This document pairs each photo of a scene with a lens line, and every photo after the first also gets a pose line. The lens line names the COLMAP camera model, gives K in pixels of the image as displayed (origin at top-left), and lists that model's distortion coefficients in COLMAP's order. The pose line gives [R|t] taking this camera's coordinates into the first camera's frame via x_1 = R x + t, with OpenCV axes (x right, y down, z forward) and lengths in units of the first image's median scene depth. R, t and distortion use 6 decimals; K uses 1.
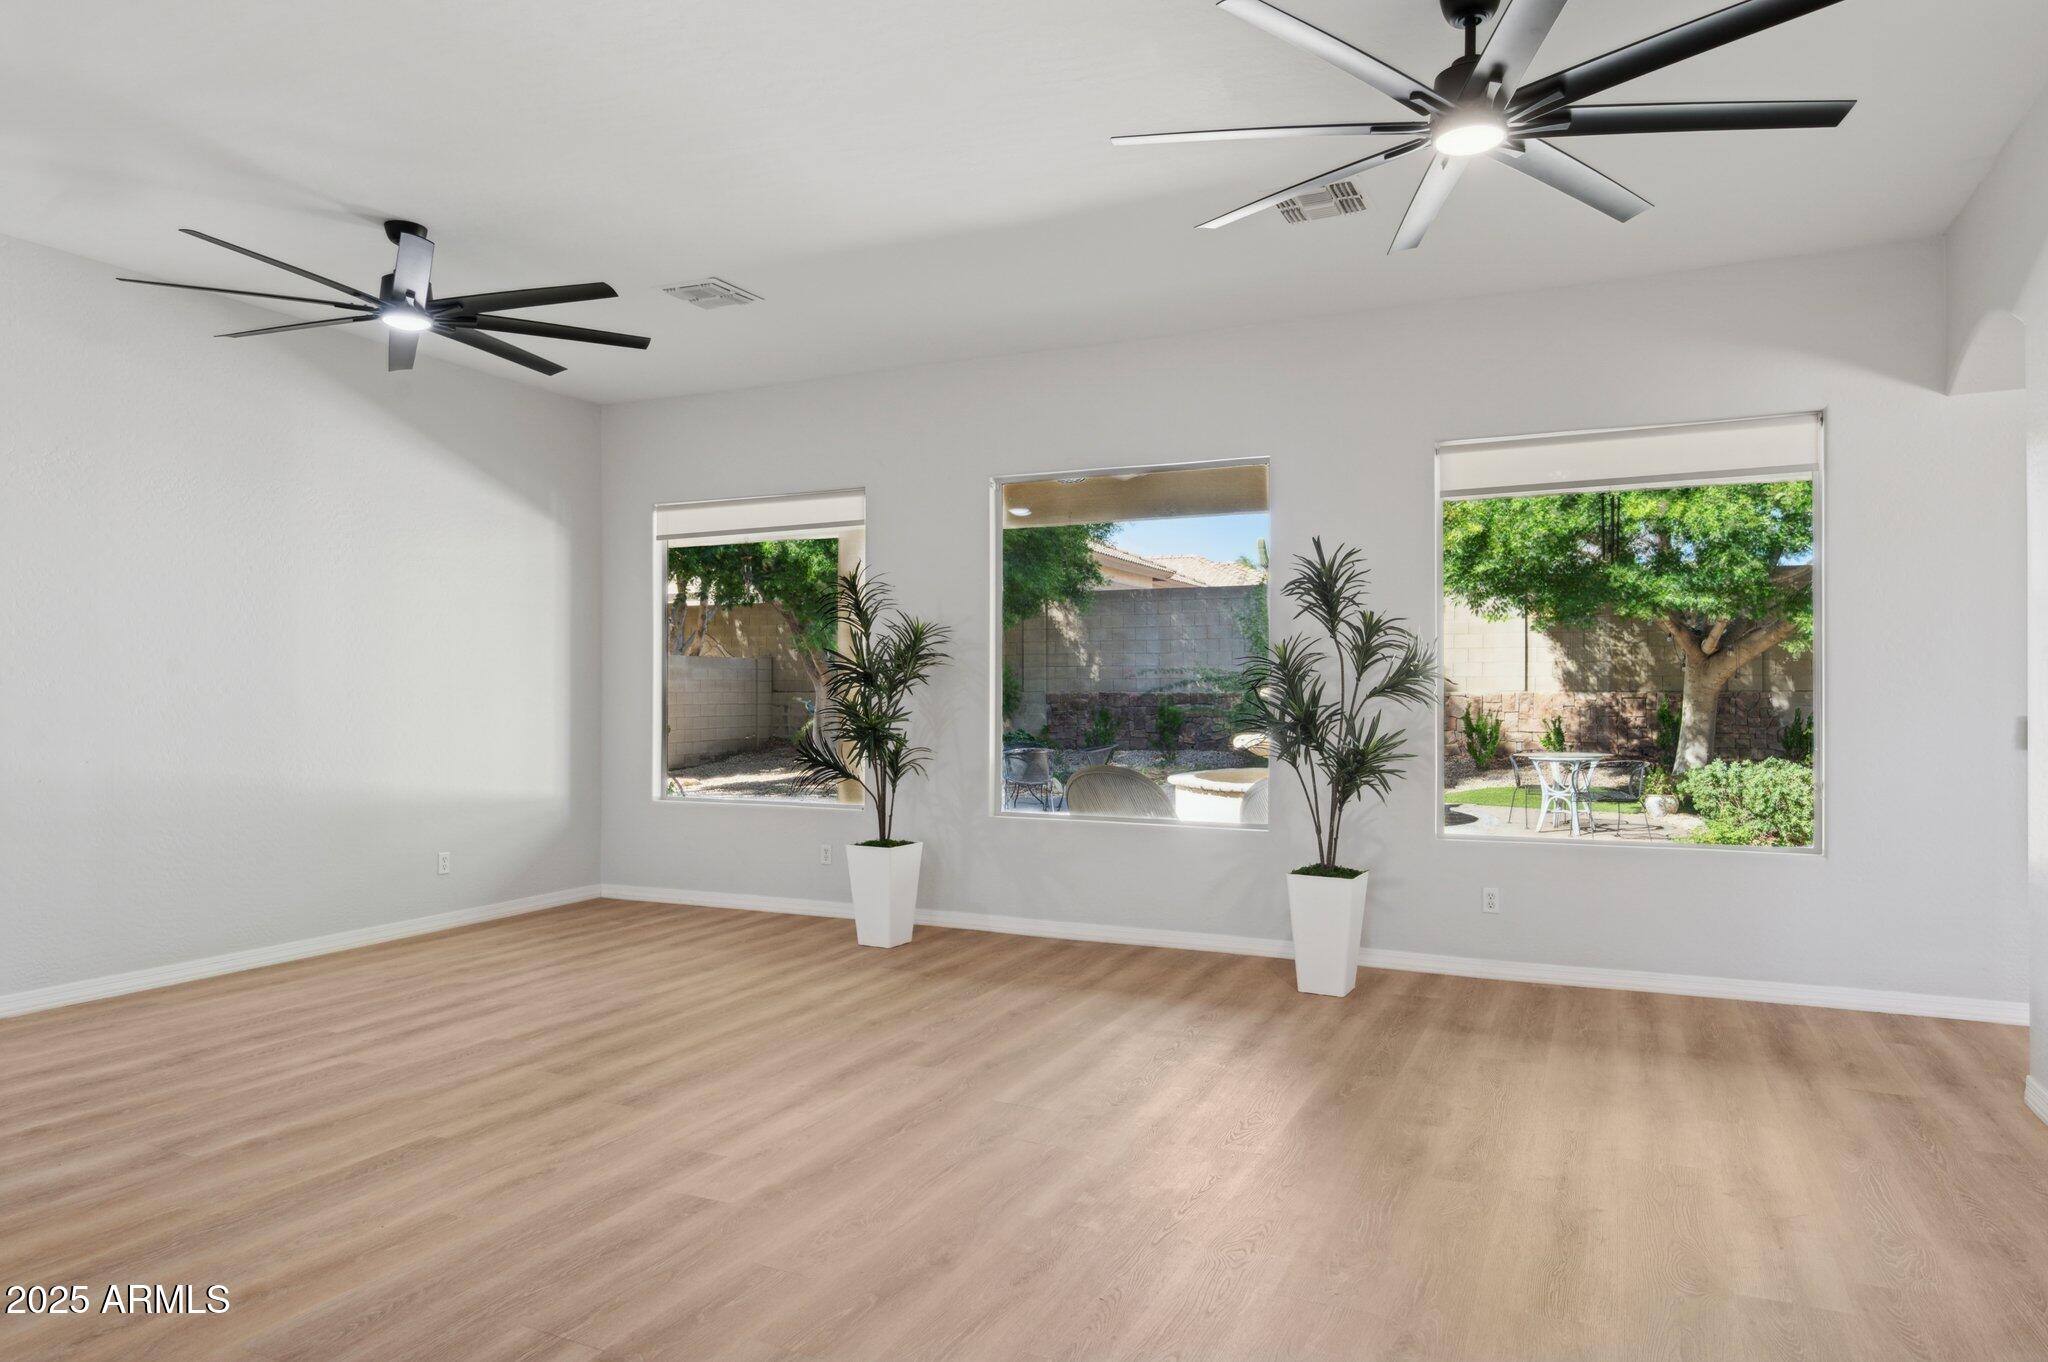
lens RADIAL K [[1192.7, 0, 1021.8], [0, 1192.7, 687.7], [0, 0, 1]] dist [-0.000074, 0.000043]
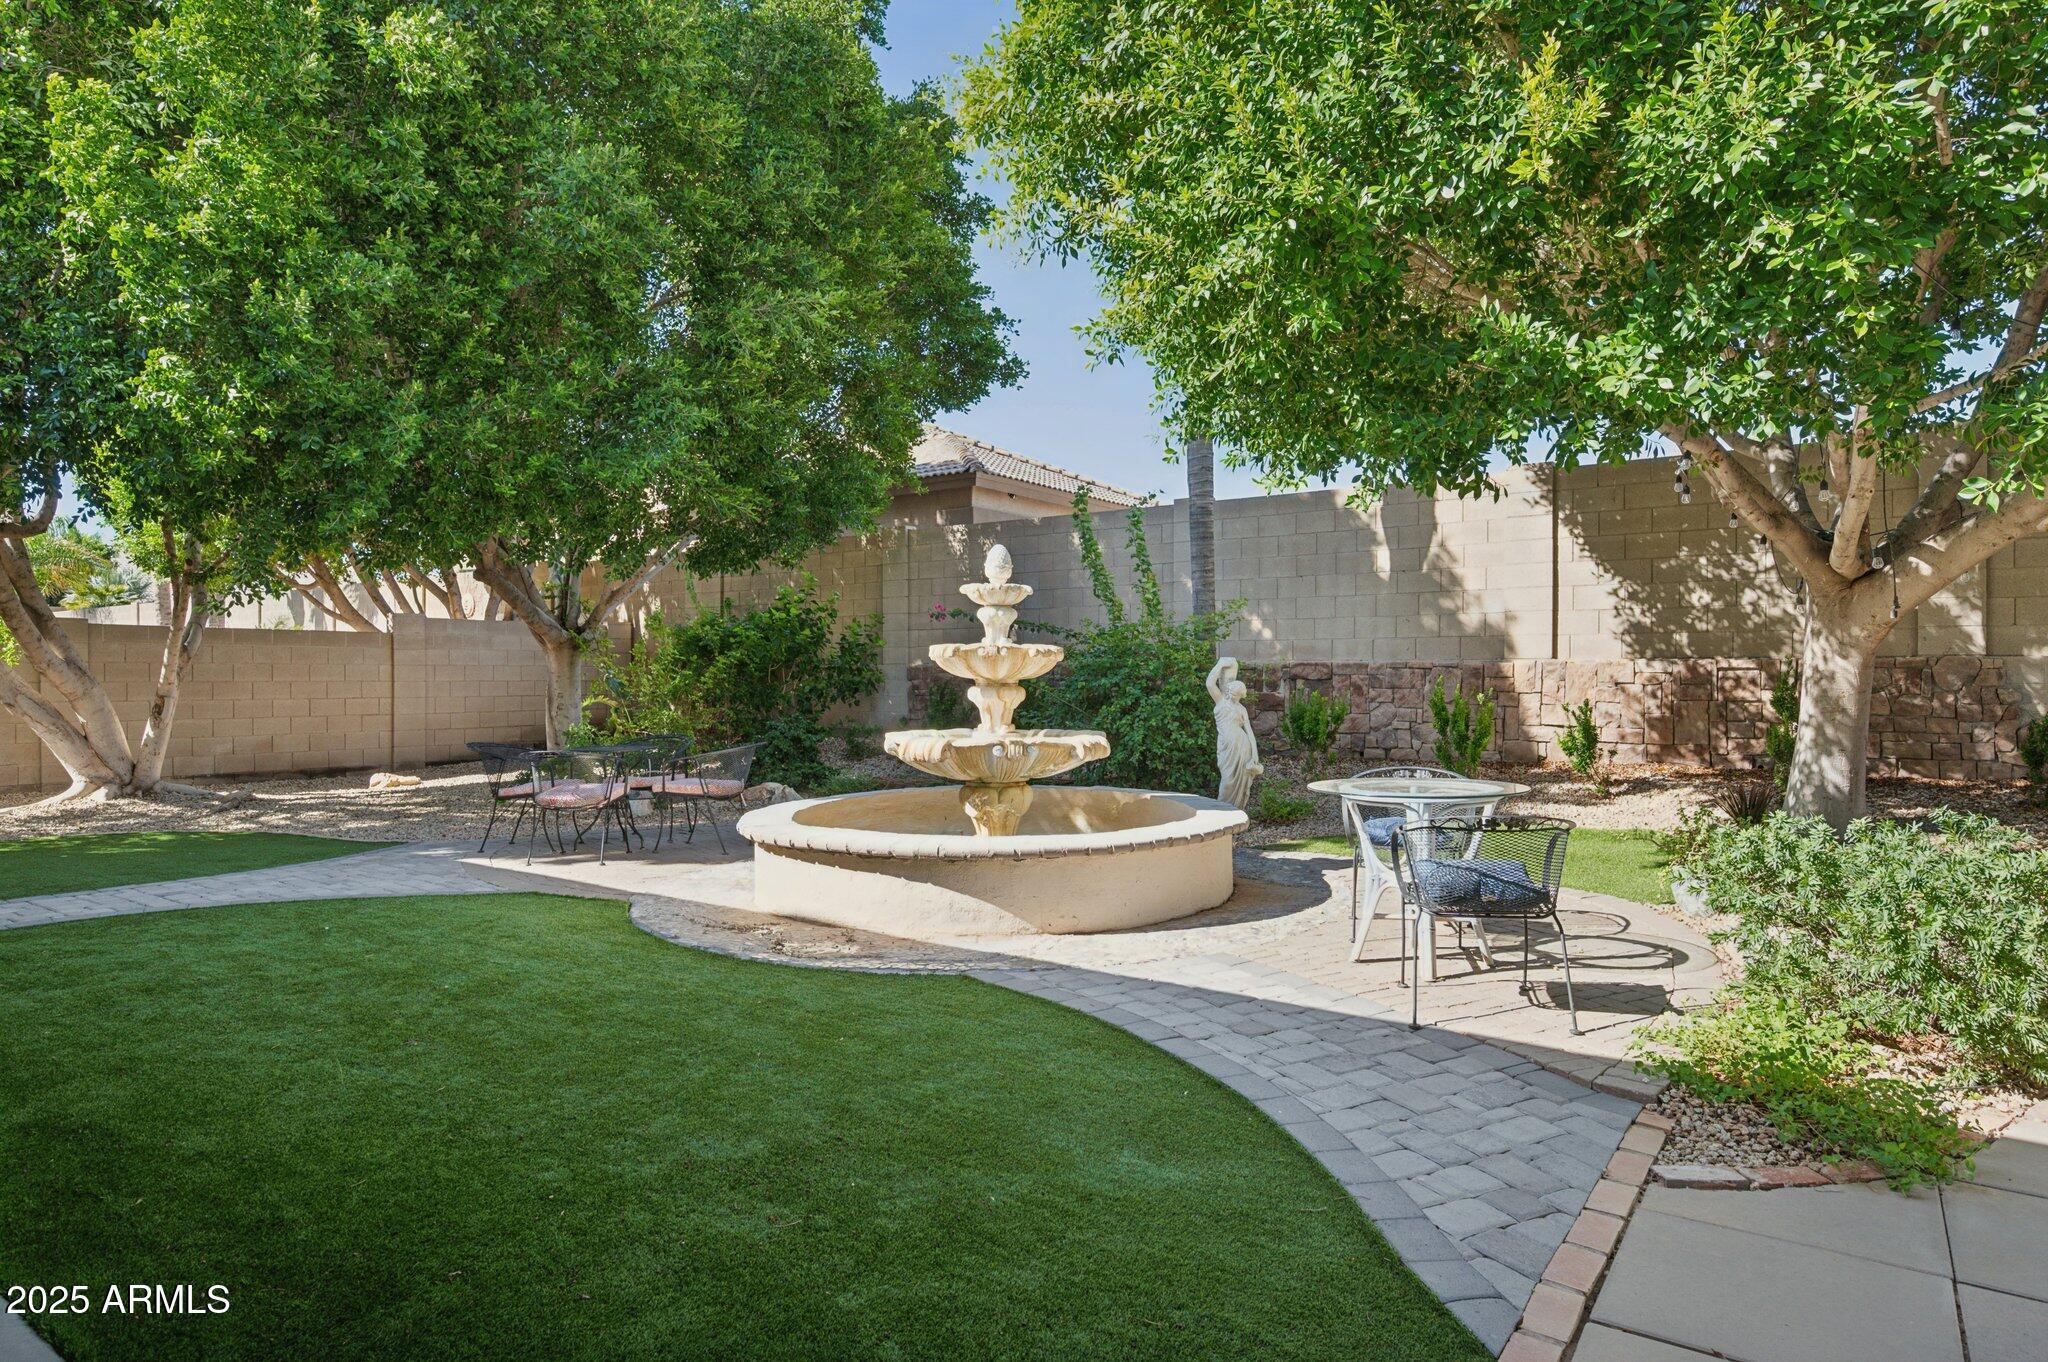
lens RADIAL K [[1180.8, 0, 1020.0], [0, 1180.8, 671.7], [0, 0, 1]] dist [-0.001864, -0.002980]
pose [[0.985701, -0.002418, -0.168484, 0.123279], [0.002331, 0.999997, -0.000717, 0.004925], [0.168485, 0.000314, 0.985704, 0.178814]]
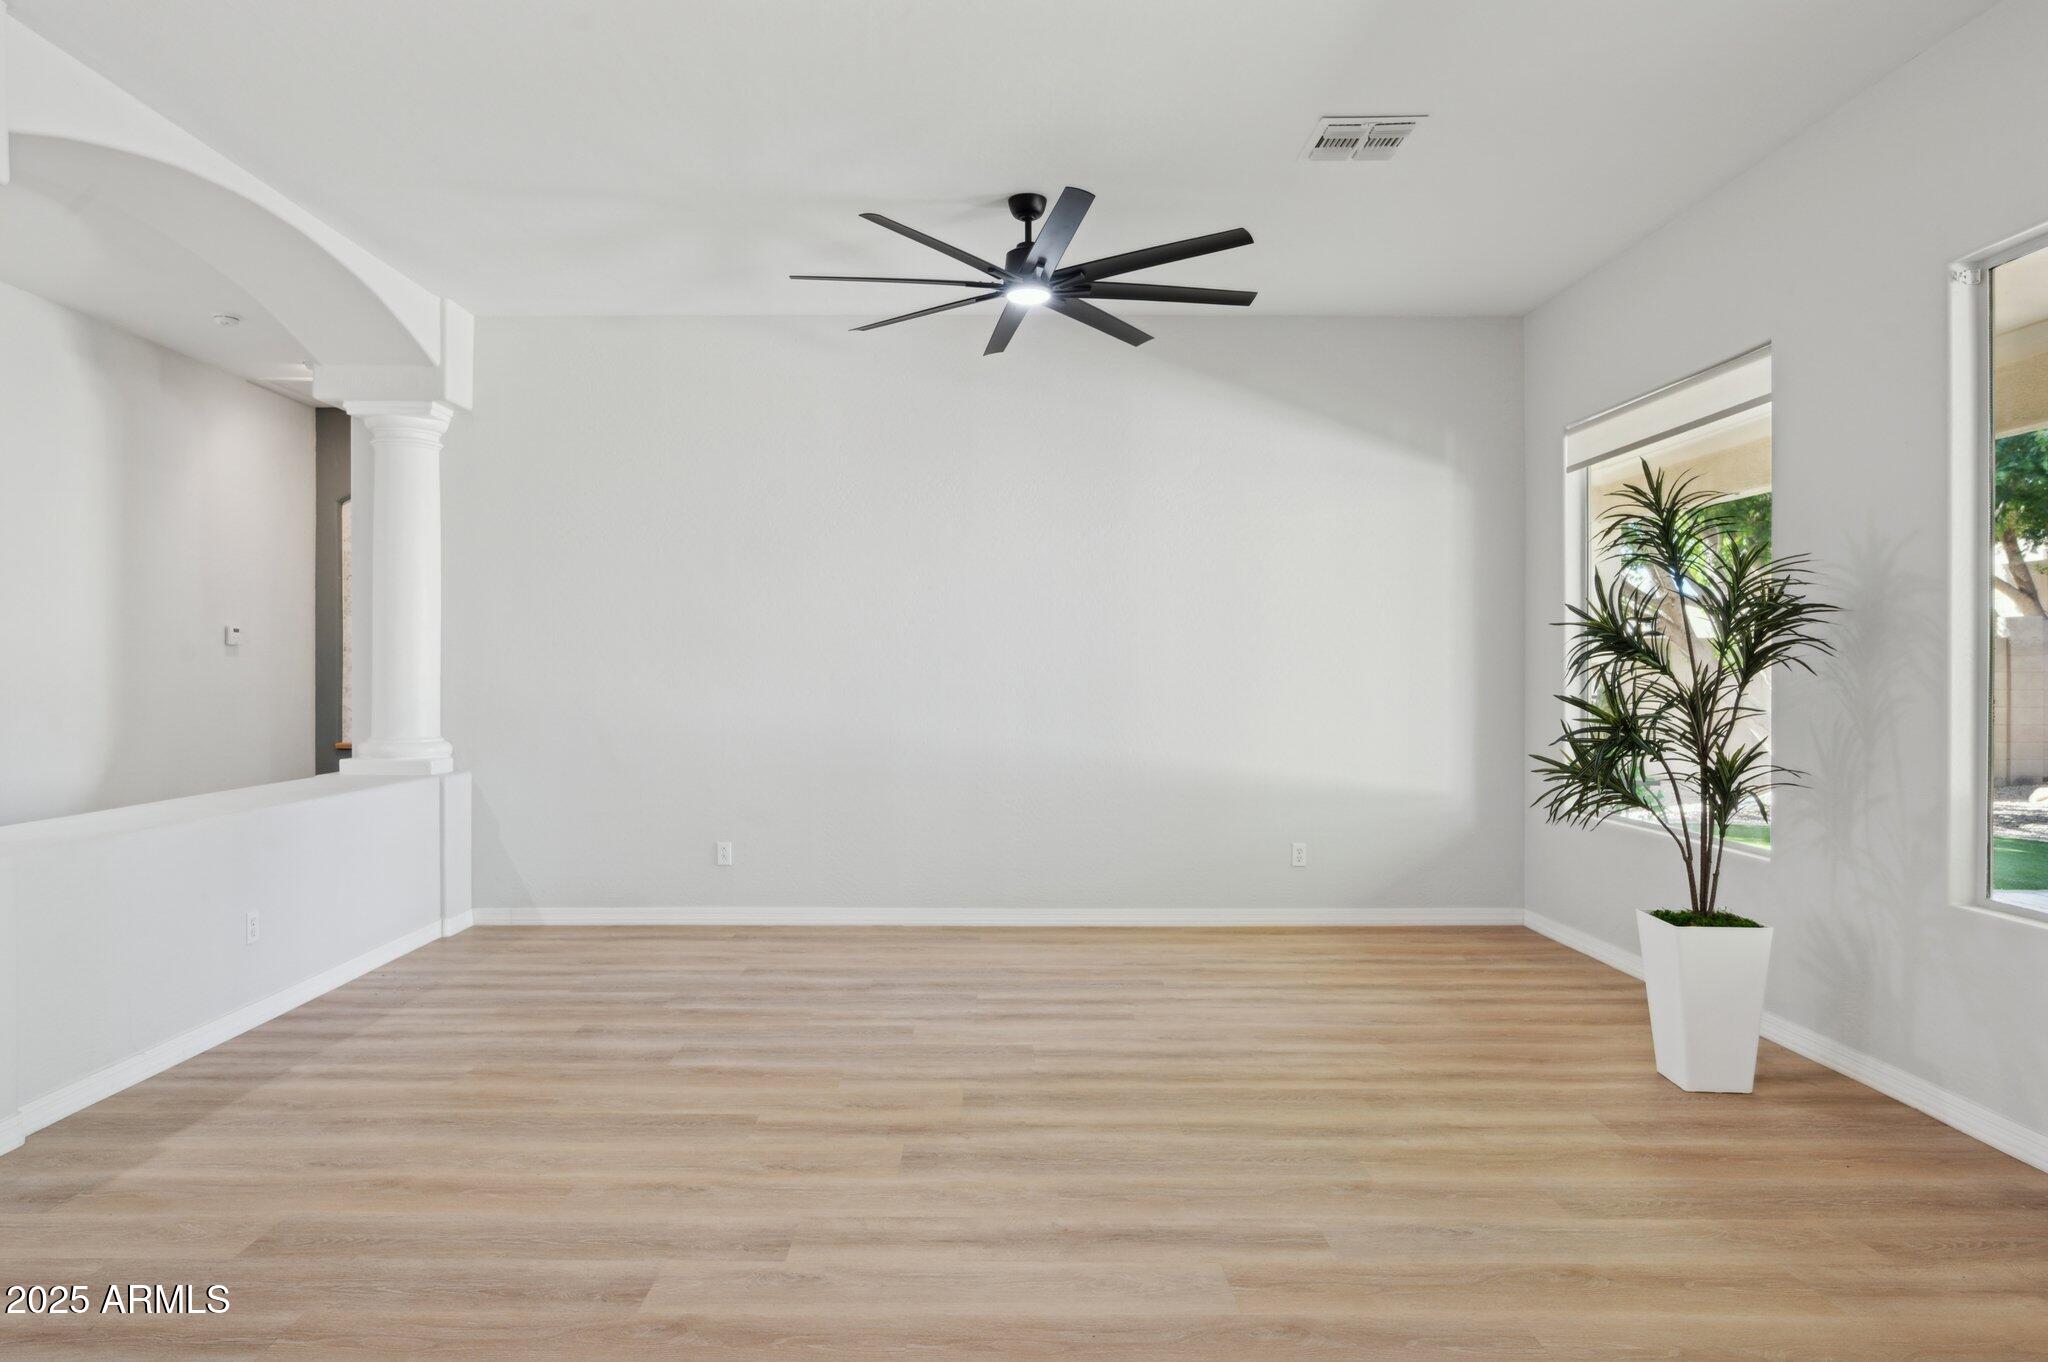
lens RADIAL K [[1203.0, 0, 1029.9], [0, 1203.0, 677.0], [0, 0, 1]] dist [-0.000857, 0.000644]
pose [[0.446896, 0.002510, -0.894582, 0.437217], [0.004336, 0.999978, 0.004972, 0.003613], [0.894575, -0.006101, 0.446875, 0.648924]]
